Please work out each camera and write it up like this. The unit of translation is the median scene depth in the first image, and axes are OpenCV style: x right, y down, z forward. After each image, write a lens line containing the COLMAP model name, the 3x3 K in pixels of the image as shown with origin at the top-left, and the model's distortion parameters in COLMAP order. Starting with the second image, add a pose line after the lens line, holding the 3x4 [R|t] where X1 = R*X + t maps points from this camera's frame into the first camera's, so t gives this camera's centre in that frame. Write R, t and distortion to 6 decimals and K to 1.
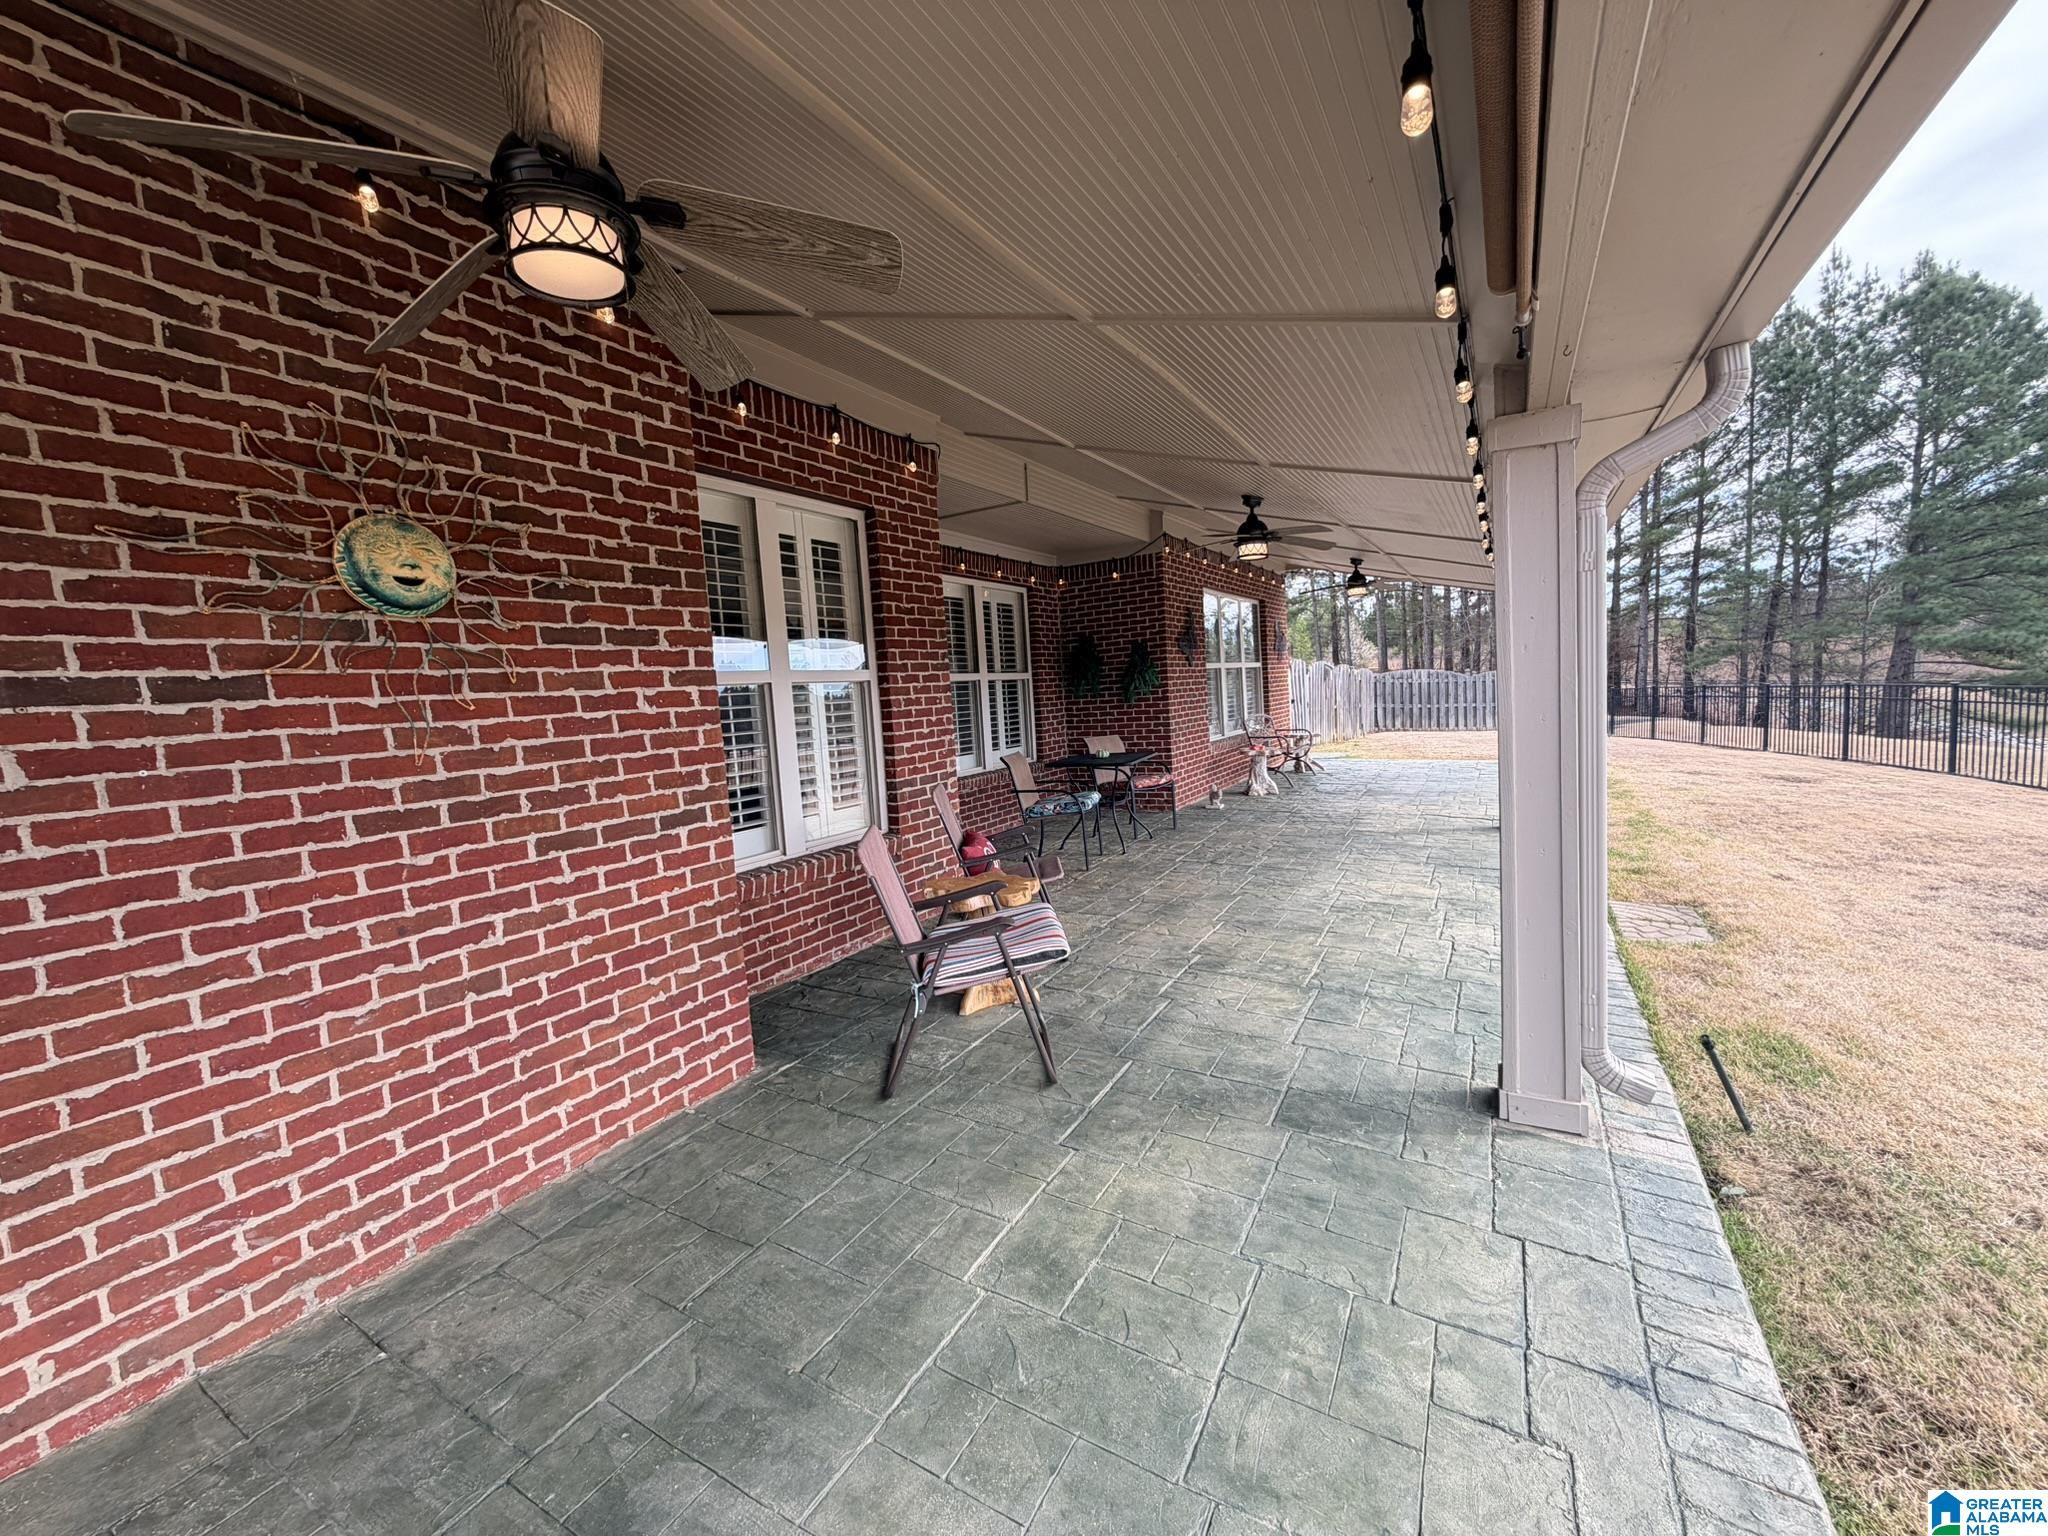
lens RADIAL K [[809.7, 0, 1020.8], [0, 809.7, 771.5], [0, 0, 1]] dist [-0.008248, 0.000548]
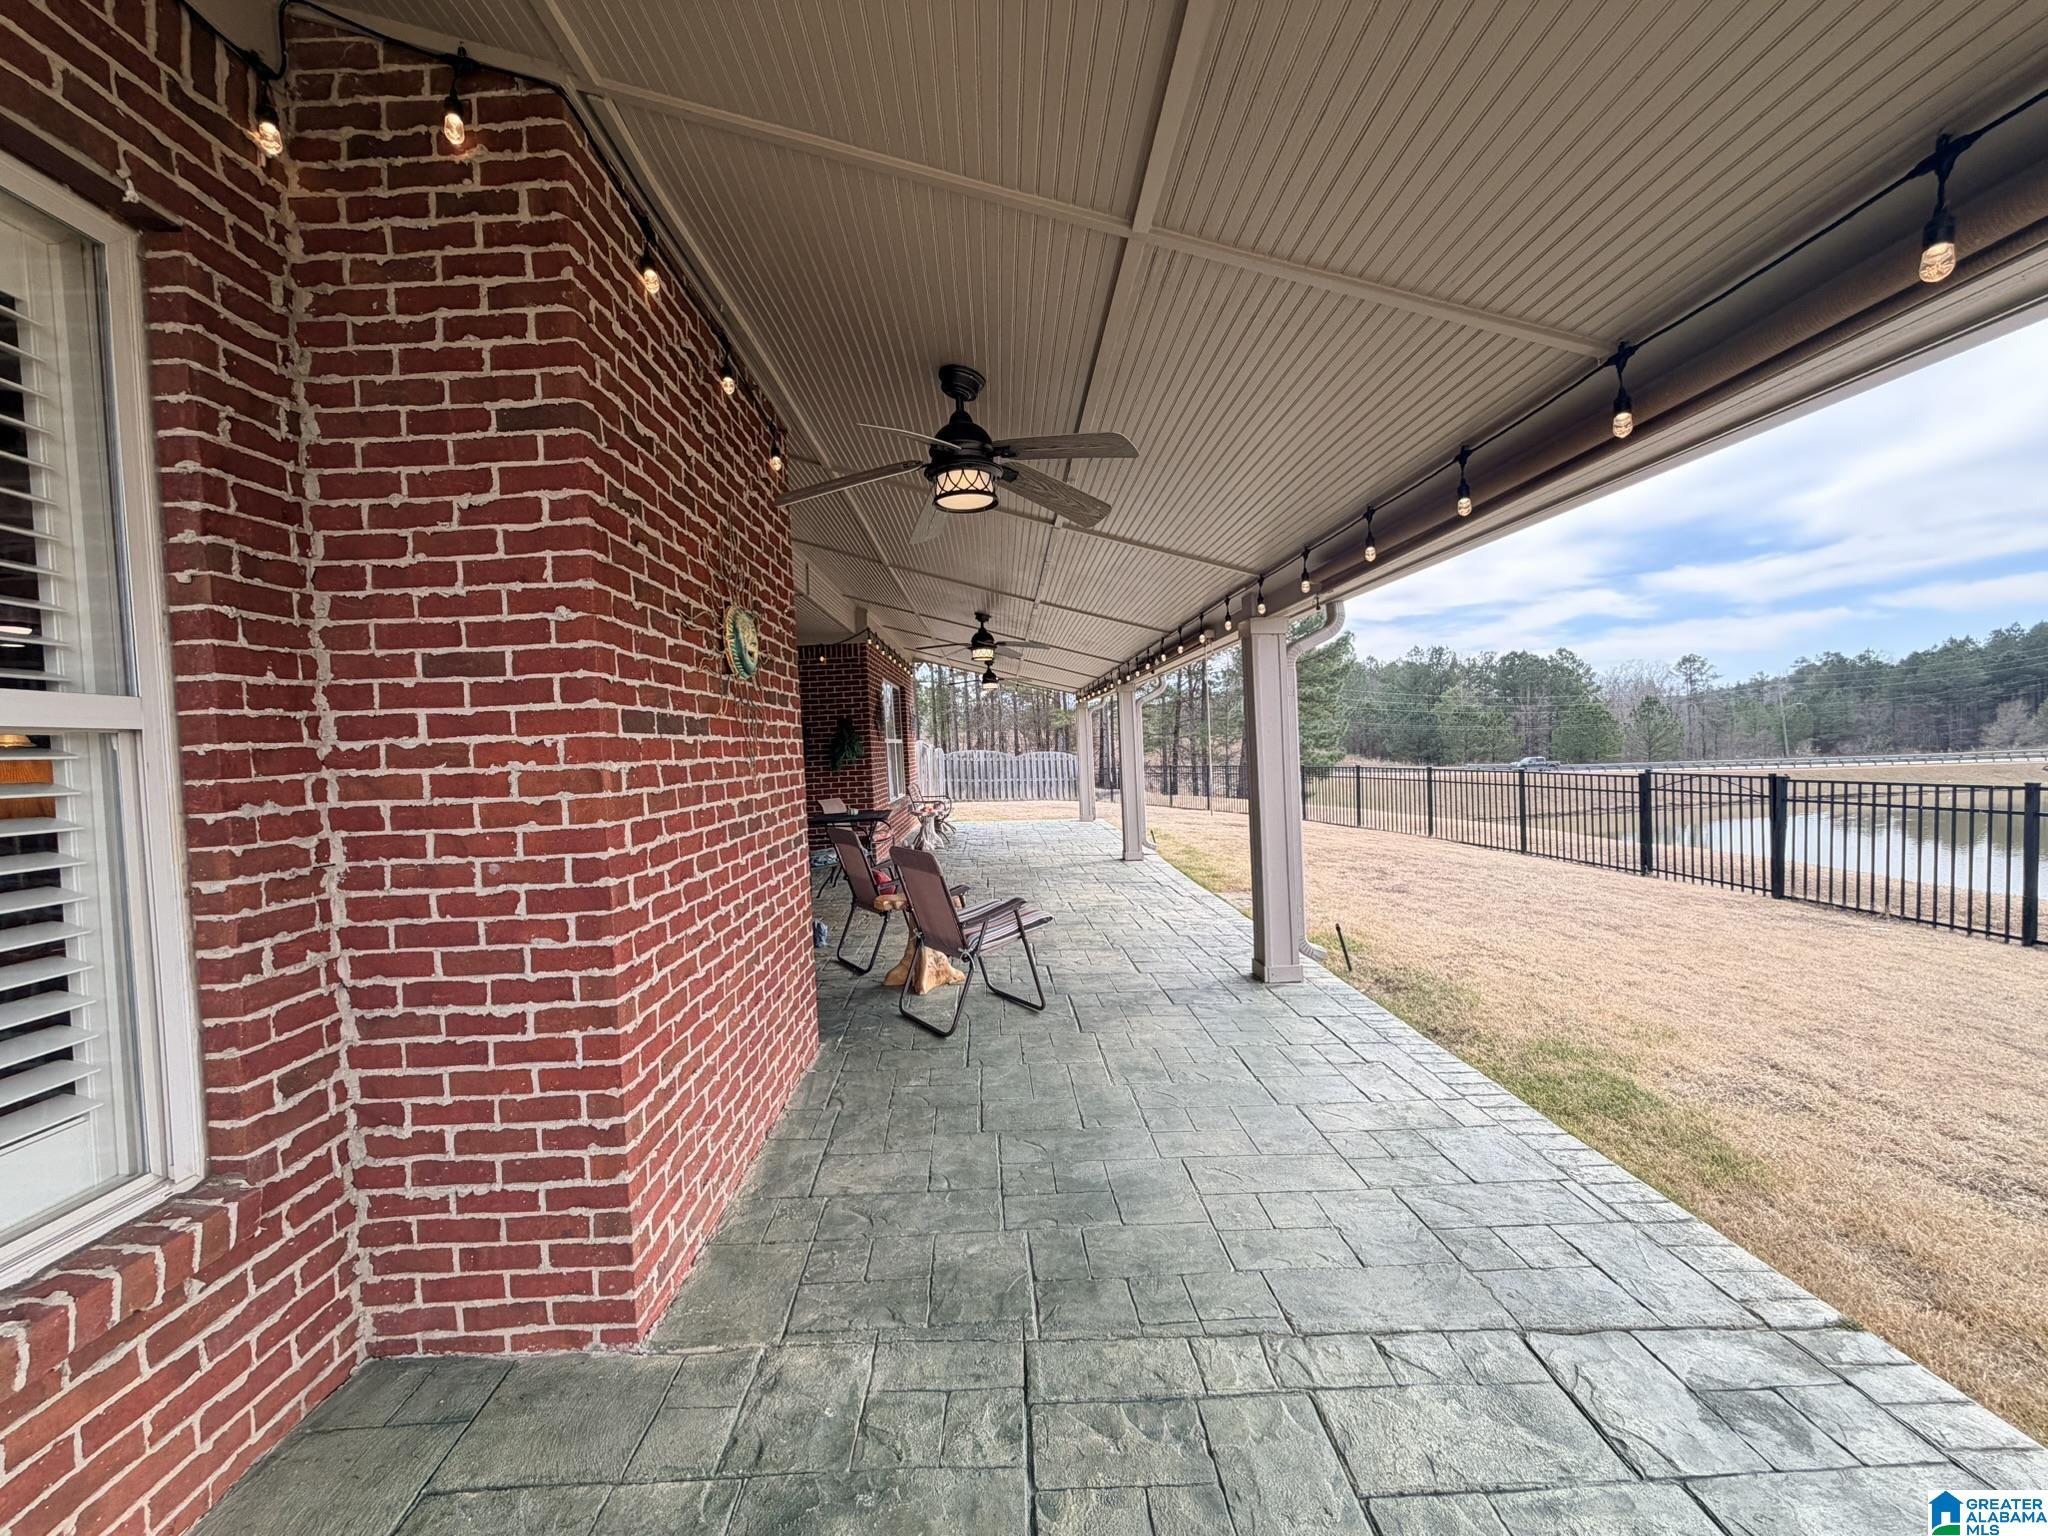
lens RADIAL K [[809.7, 0, 1020.8], [0, 809.7, 771.5], [0, 0, 1]] dist [-0.008248, 0.000548]
pose [[0.843555, 0.012730, 0.536891, -0.287520], [0.038354, 0.995738, -0.083872, 0.024404], [-0.535671, 0.091343, 0.839472, -0.103159]]
